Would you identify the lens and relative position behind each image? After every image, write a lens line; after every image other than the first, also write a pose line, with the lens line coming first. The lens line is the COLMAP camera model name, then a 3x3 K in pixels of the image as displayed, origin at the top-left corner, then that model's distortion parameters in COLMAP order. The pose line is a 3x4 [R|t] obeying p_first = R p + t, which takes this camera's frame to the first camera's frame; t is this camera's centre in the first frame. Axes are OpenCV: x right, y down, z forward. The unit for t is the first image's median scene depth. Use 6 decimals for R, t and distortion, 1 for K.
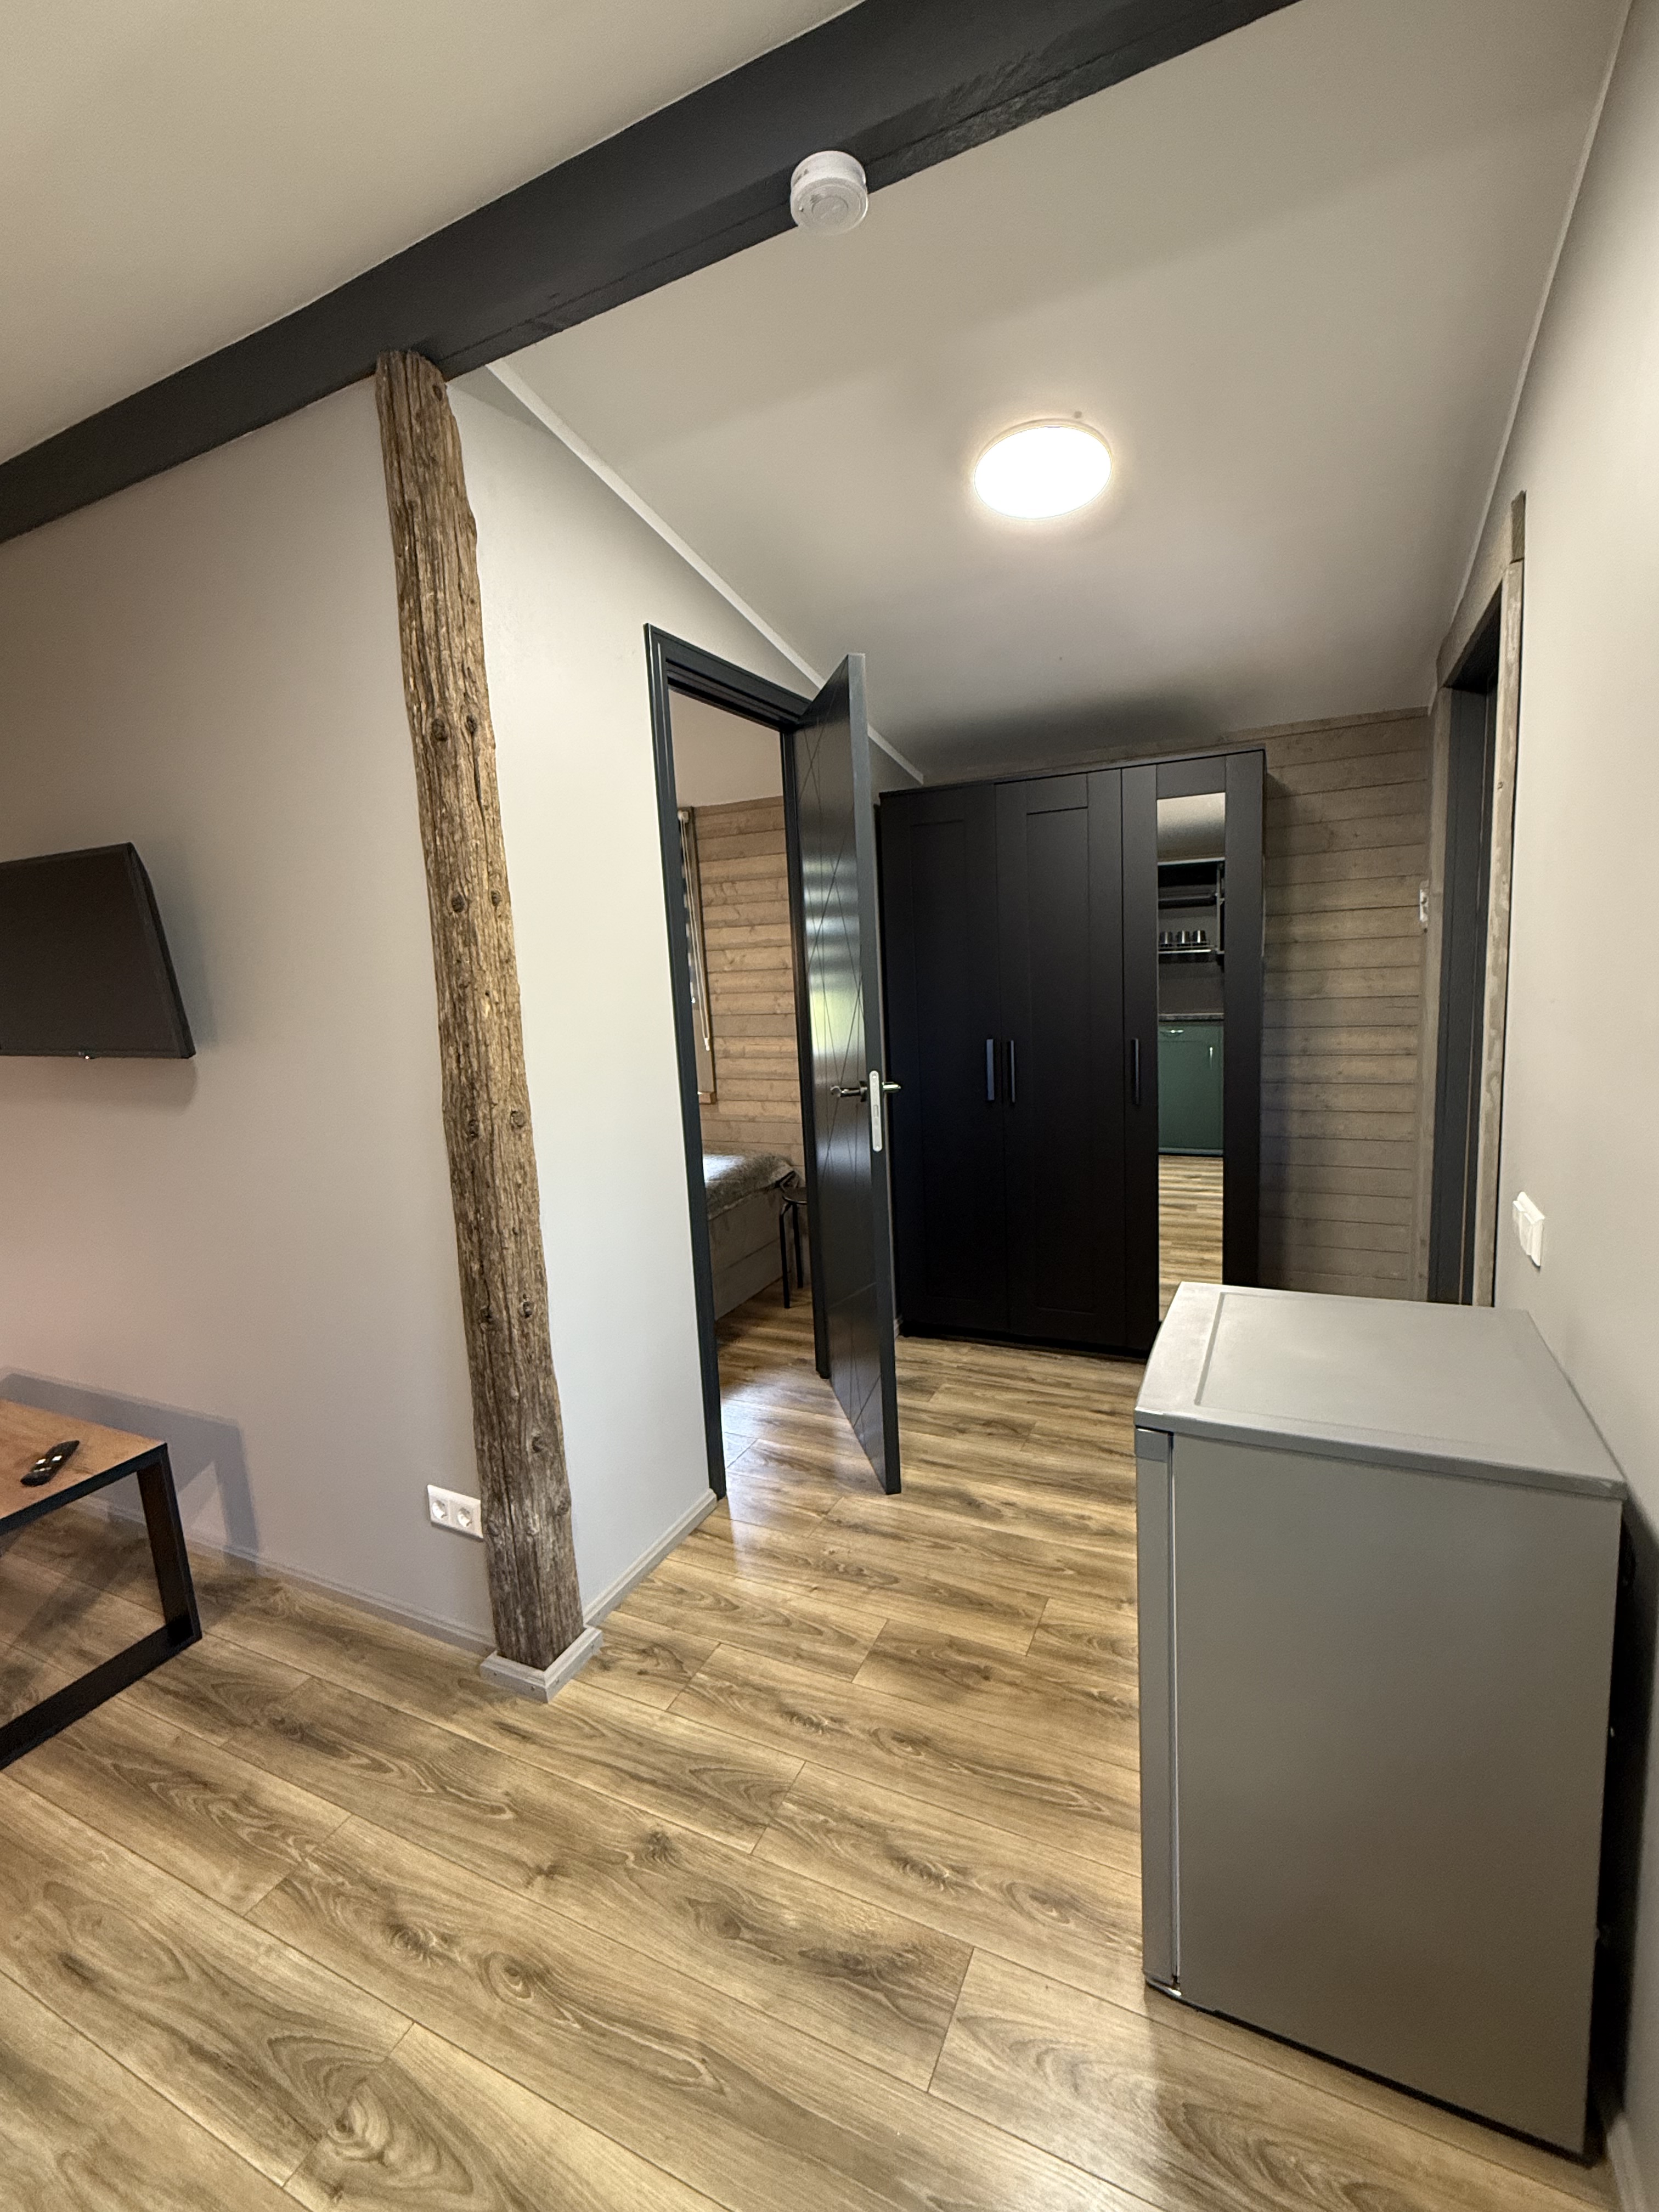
lens RADIAL K [[966.5, 0, 829.5], [0, 966.5, 1106.0], [0, 0, 1]] dist [0.001947, -0.000990]
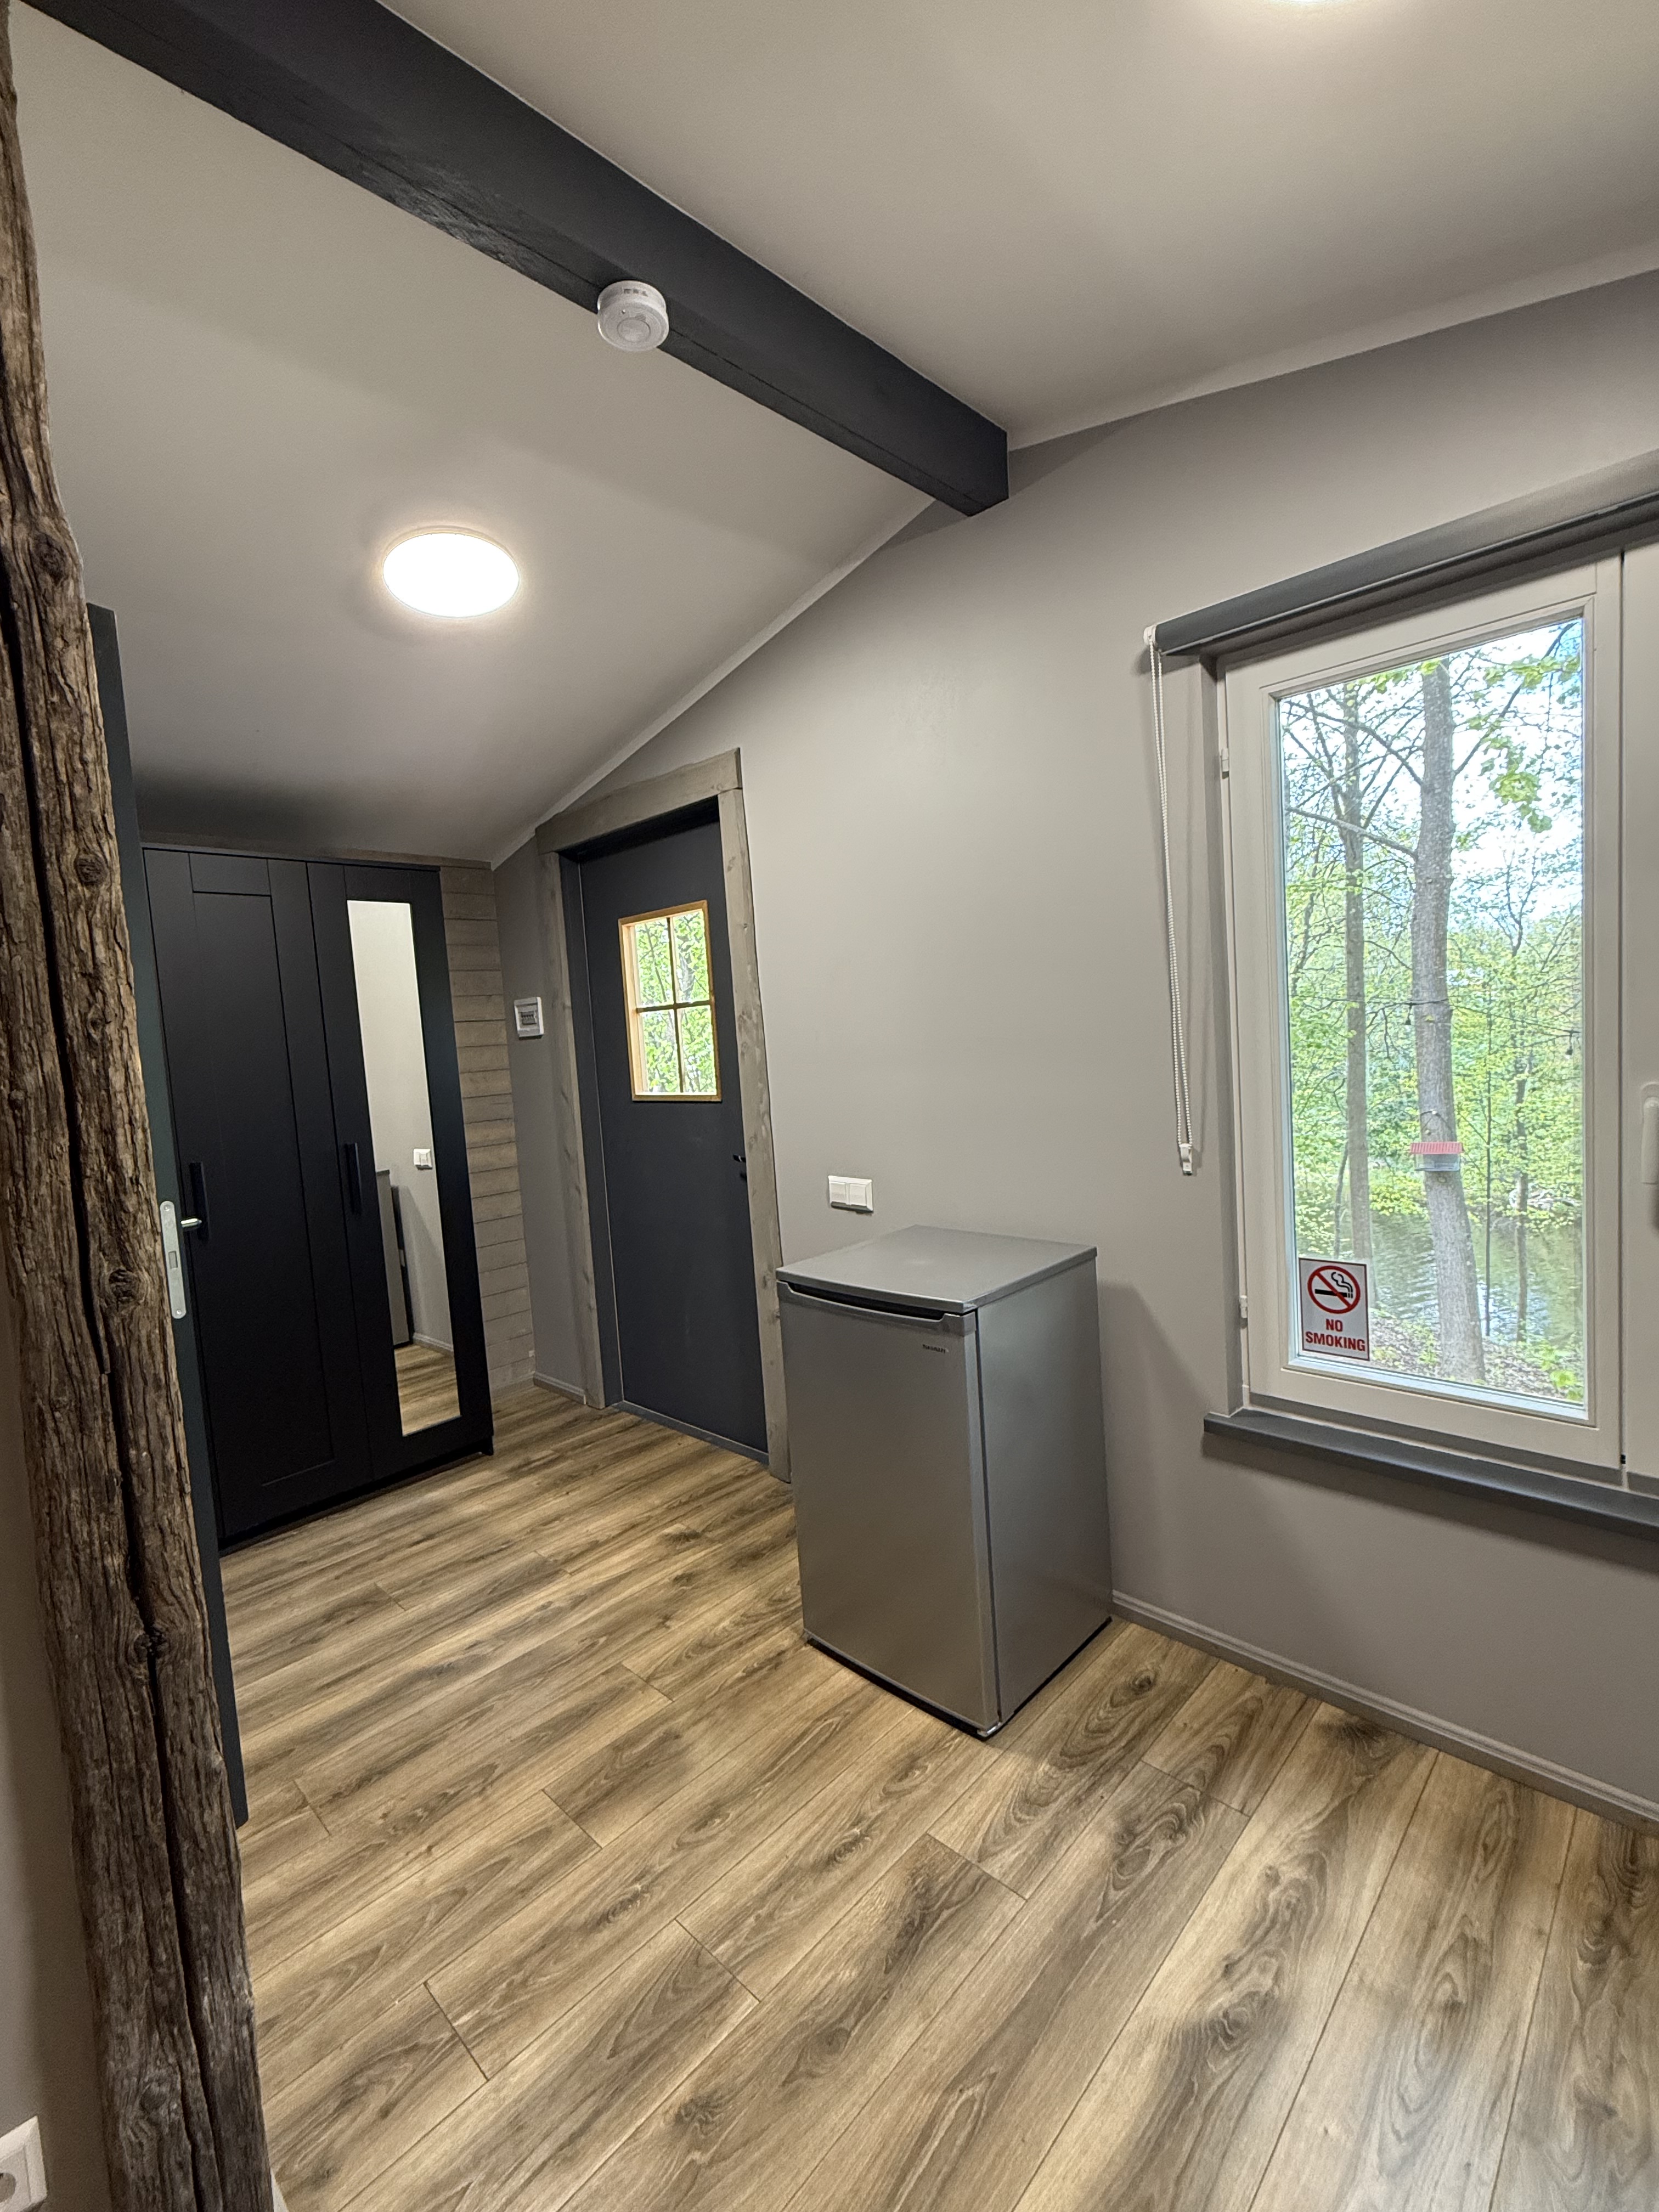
lens RADIAL K [[966.5, 0, 829.5], [0, 966.5, 1106.0], [0, 0, 1]] dist [0.001947, -0.000990]
pose [[0.314360, -0.037920, 0.948546, -0.671136], [0.191651, 0.981163, -0.024292, 0.011918], [-0.929757, 0.189426, 0.315706, 0.402148]]
